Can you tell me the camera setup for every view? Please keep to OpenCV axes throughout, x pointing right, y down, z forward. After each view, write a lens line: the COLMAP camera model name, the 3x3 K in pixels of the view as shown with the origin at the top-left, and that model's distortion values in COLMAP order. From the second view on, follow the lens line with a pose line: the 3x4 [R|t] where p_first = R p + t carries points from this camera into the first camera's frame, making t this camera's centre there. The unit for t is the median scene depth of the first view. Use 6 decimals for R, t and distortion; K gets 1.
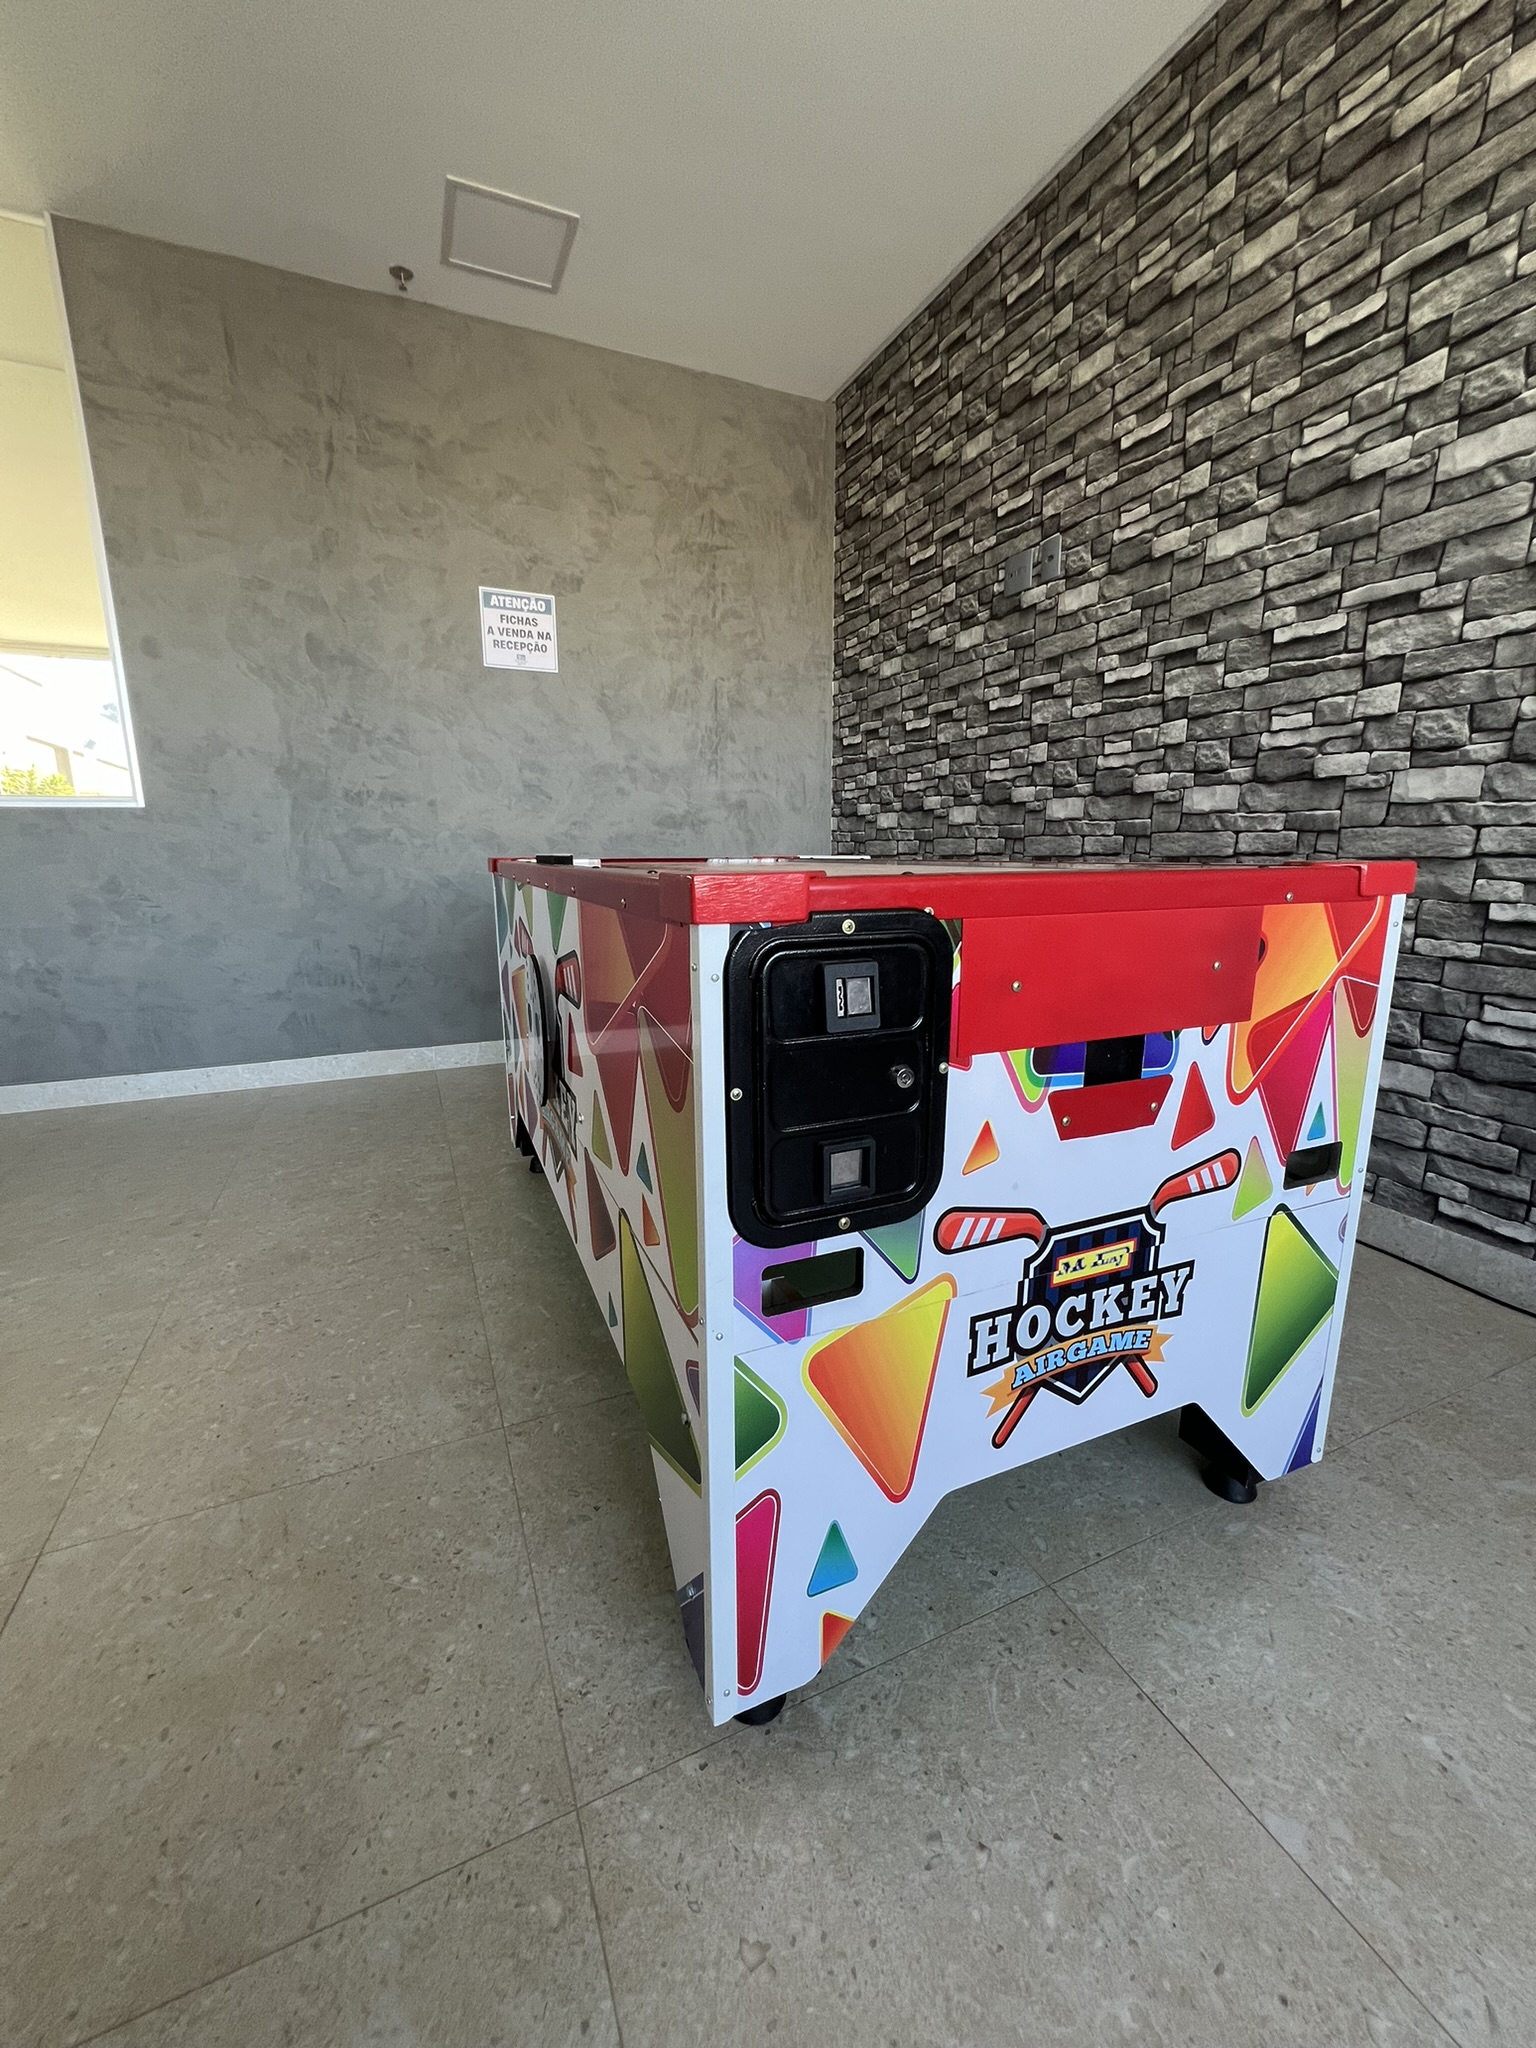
lens RADIAL K [[820.3, 0, 758.9], [0, 820.3, 1022.1], [0, 0, 1]] dist [-0.003089, -0.000188]
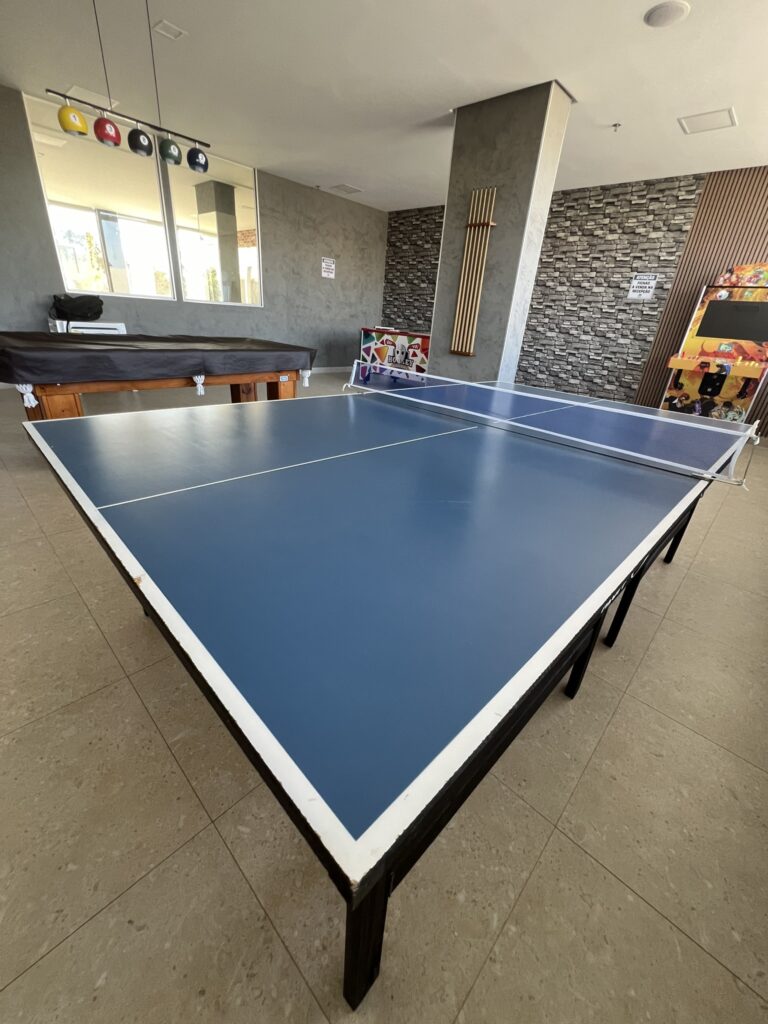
lens RADIAL K [[410.2, 0, 382.6], [0, 410.2, 514.6], [0, 0, 1]] dist [-0.003089, -0.000188]
pose [[0.925072, -0.097011, 0.367194, -0.707547], [0.000932, 0.967405, 0.253234, 0.182512], [-0.379791, -0.233917, 0.895009, -1.027778]]
